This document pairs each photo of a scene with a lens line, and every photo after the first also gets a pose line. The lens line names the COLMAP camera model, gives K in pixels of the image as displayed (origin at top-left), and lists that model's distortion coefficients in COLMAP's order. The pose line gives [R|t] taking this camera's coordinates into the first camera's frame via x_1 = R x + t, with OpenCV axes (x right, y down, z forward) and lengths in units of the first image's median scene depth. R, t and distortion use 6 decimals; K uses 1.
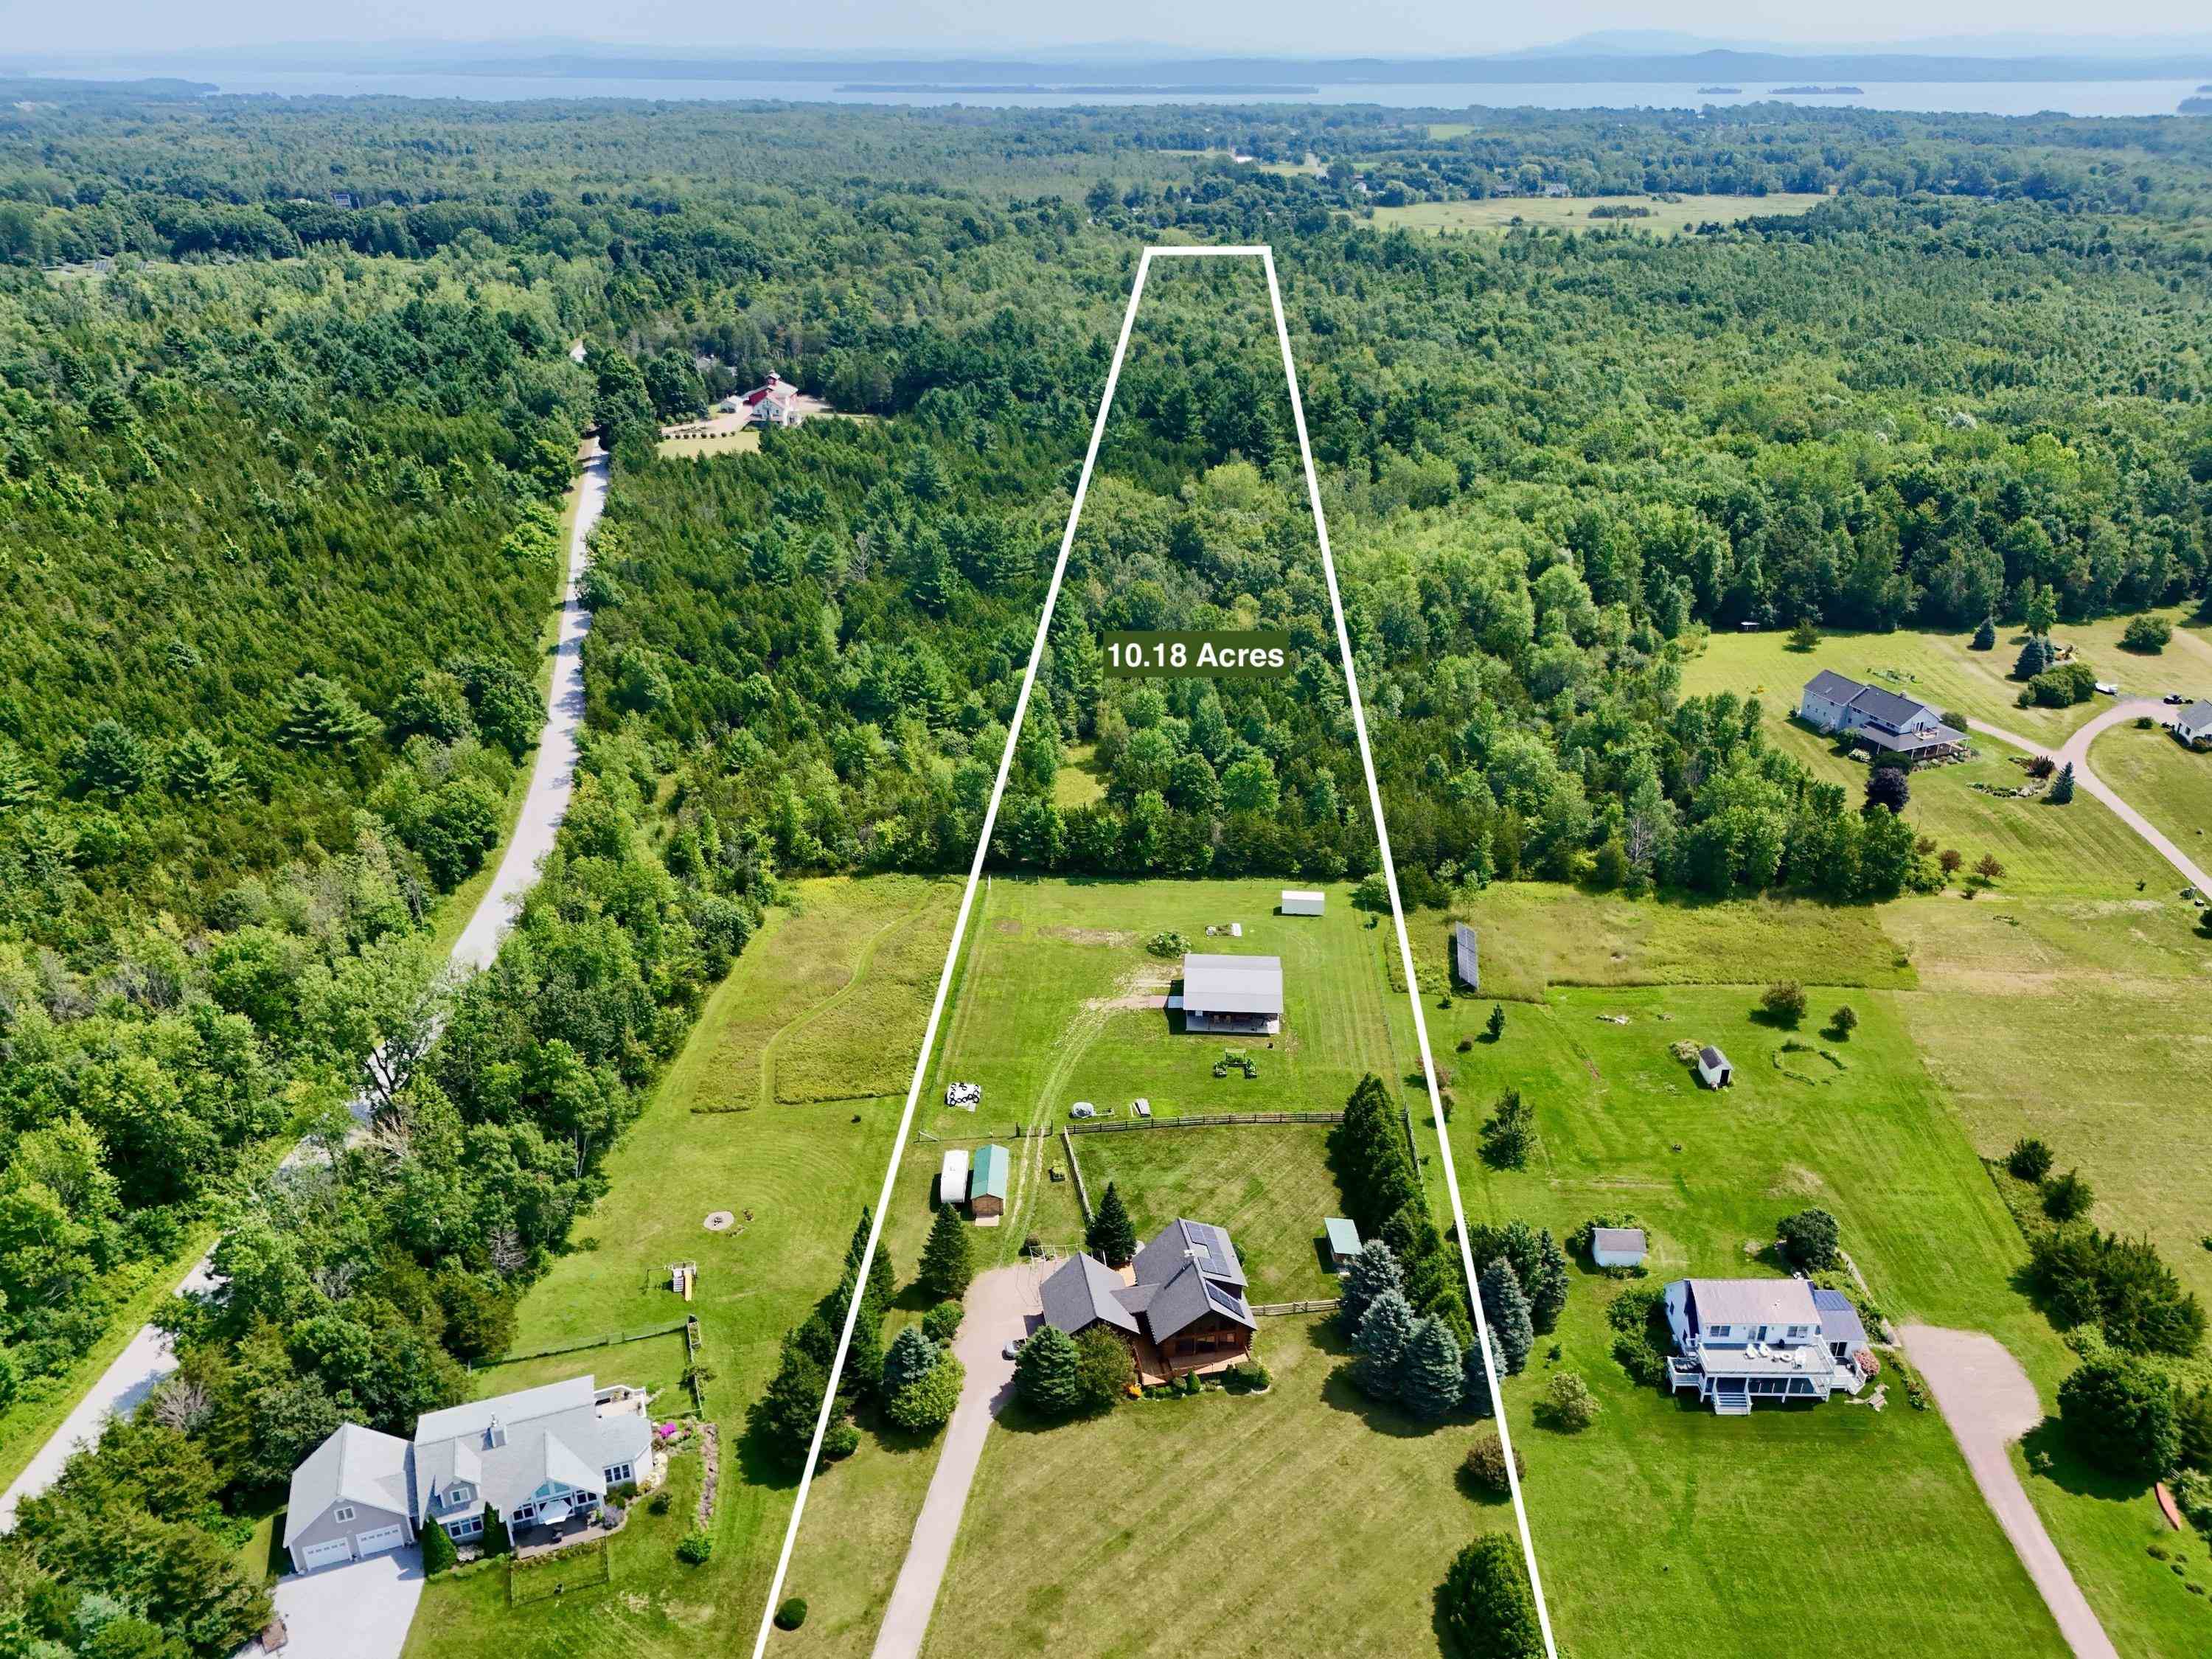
lens RADIAL K [[1621.5, 0, 1106.0], [0, 1621.5, 829.5], [0, 0, 1]] dist [0.071312, -0.078281]
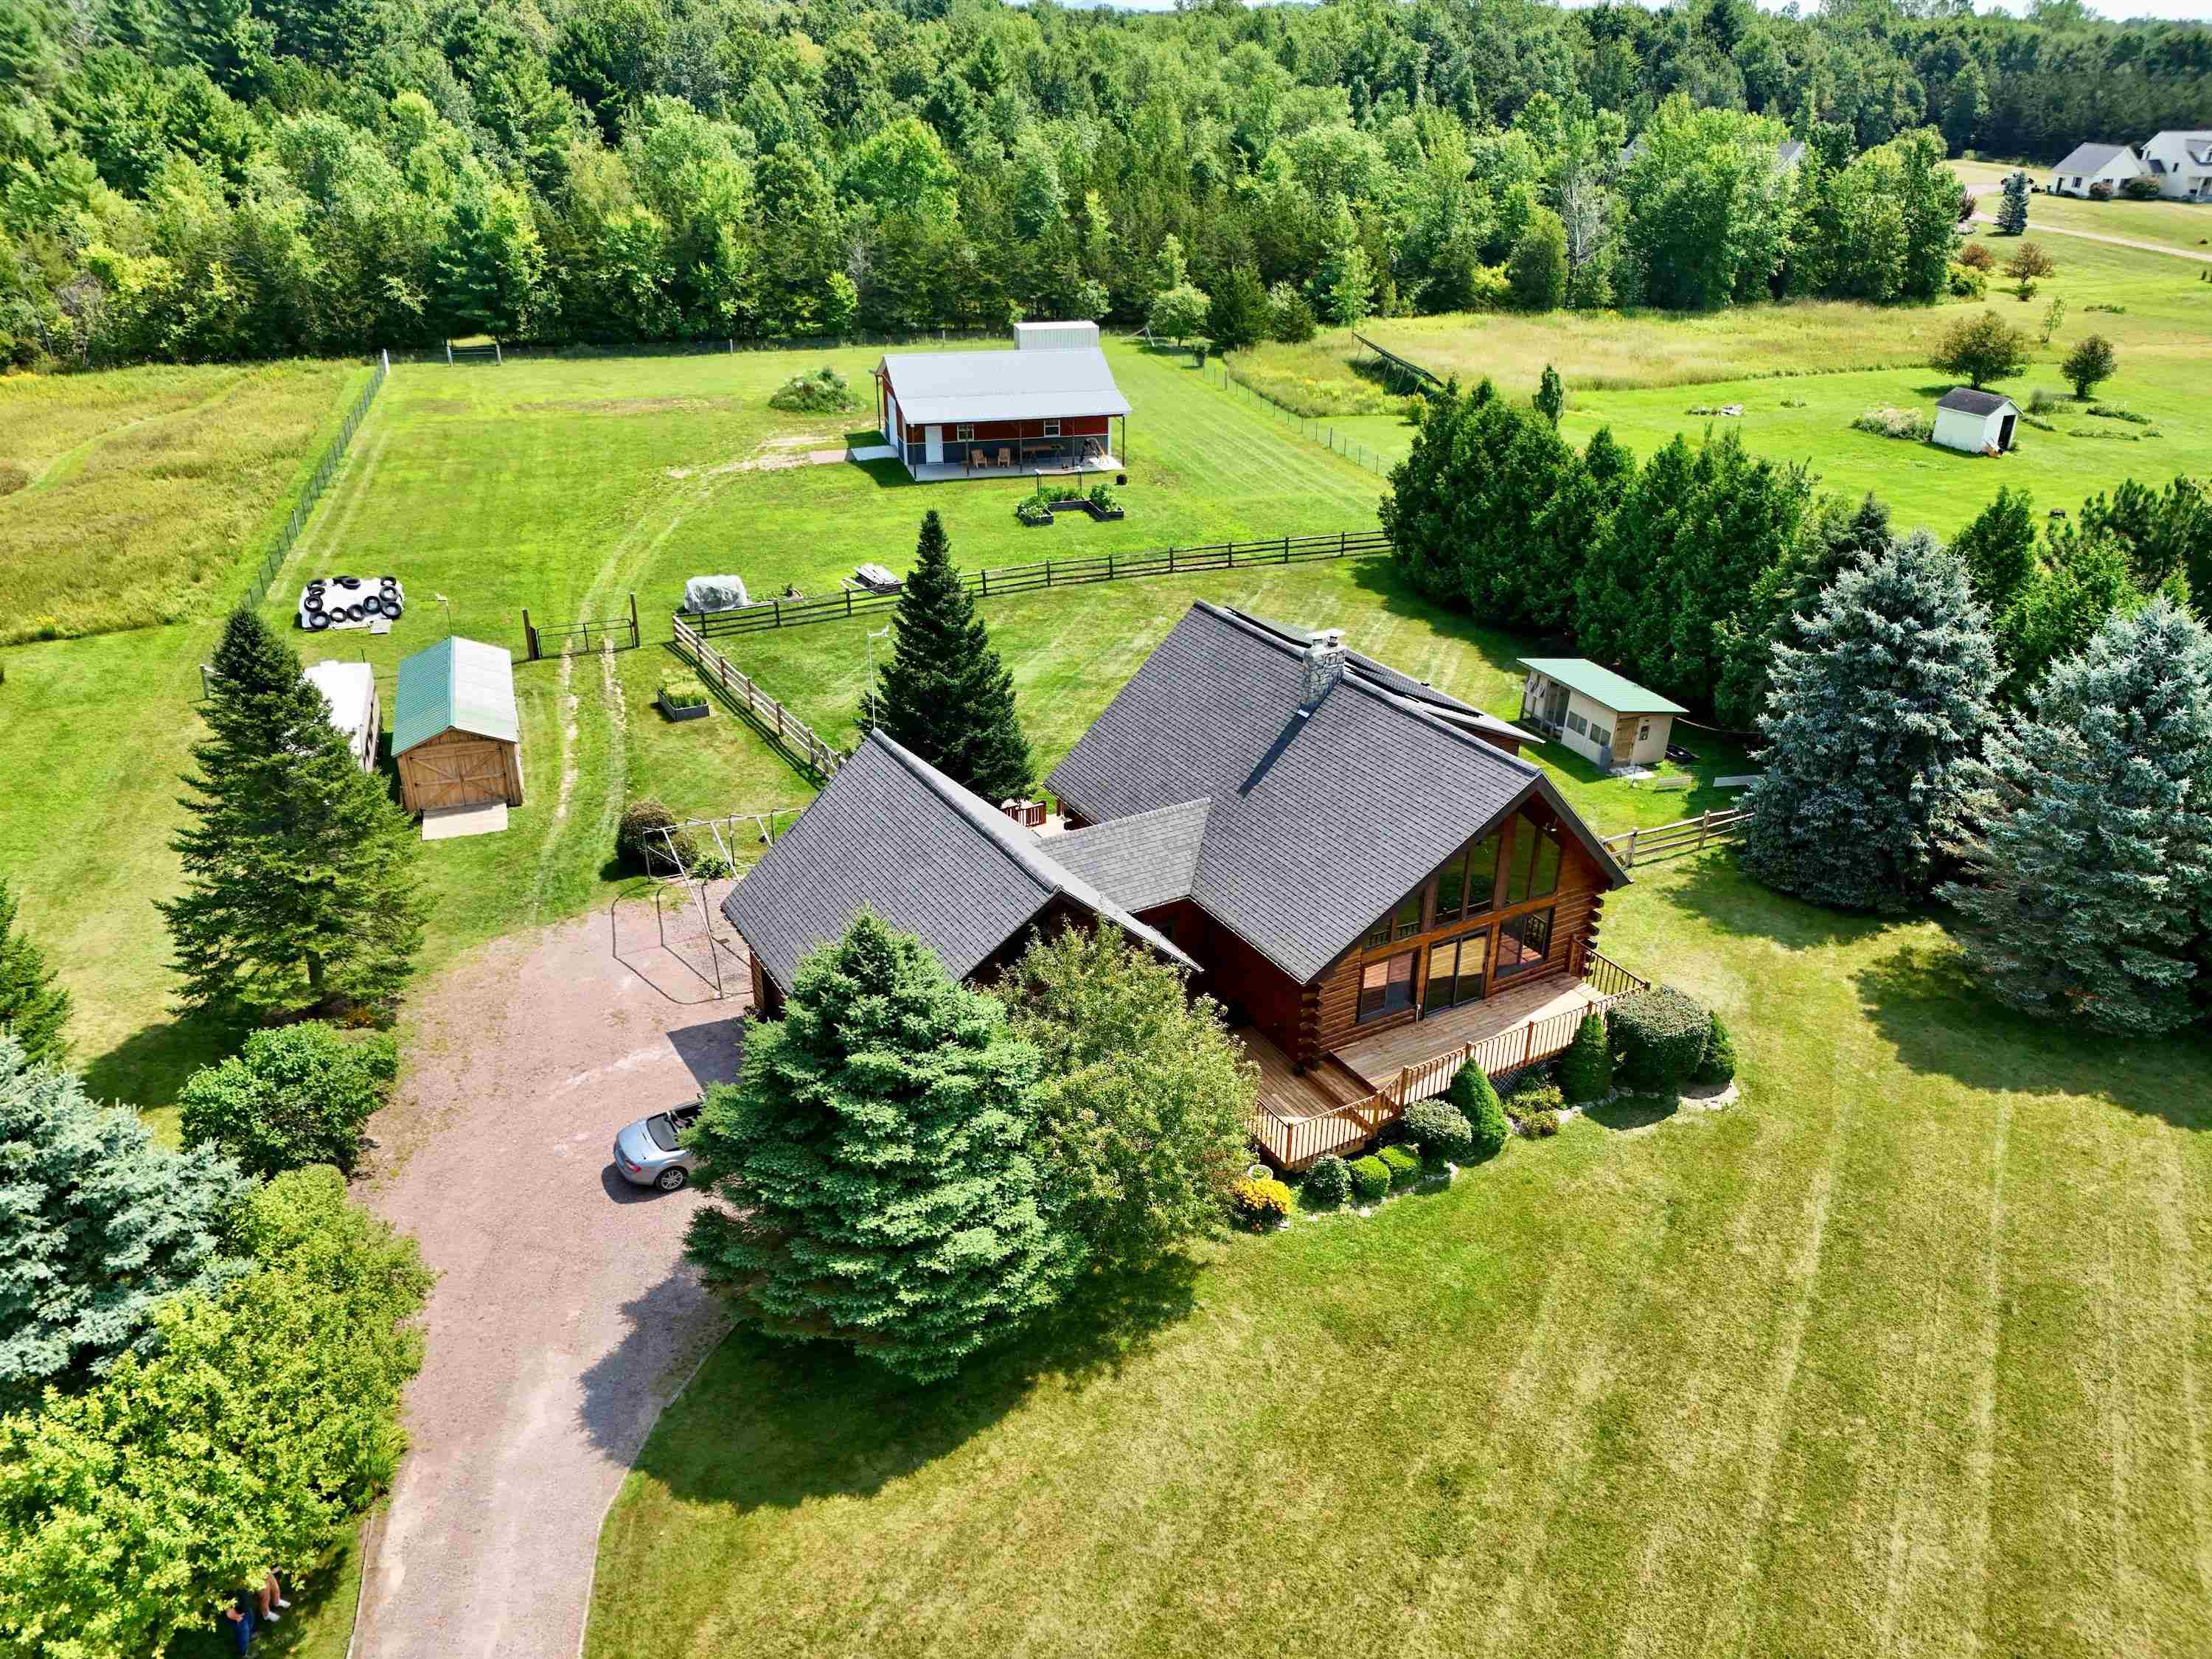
lens RADIAL K [[1638.6, 0, 1101.2], [0, 1638.6, 815.8], [0, 0, 1]] dist [0.062589, -0.056446]
pose [[0.944560, -0.134930, 0.299332, -0.061531], [0.131782, 0.990801, 0.030780, 0.279123], [-0.300731, 0.010373, 0.953652, 0.782086]]
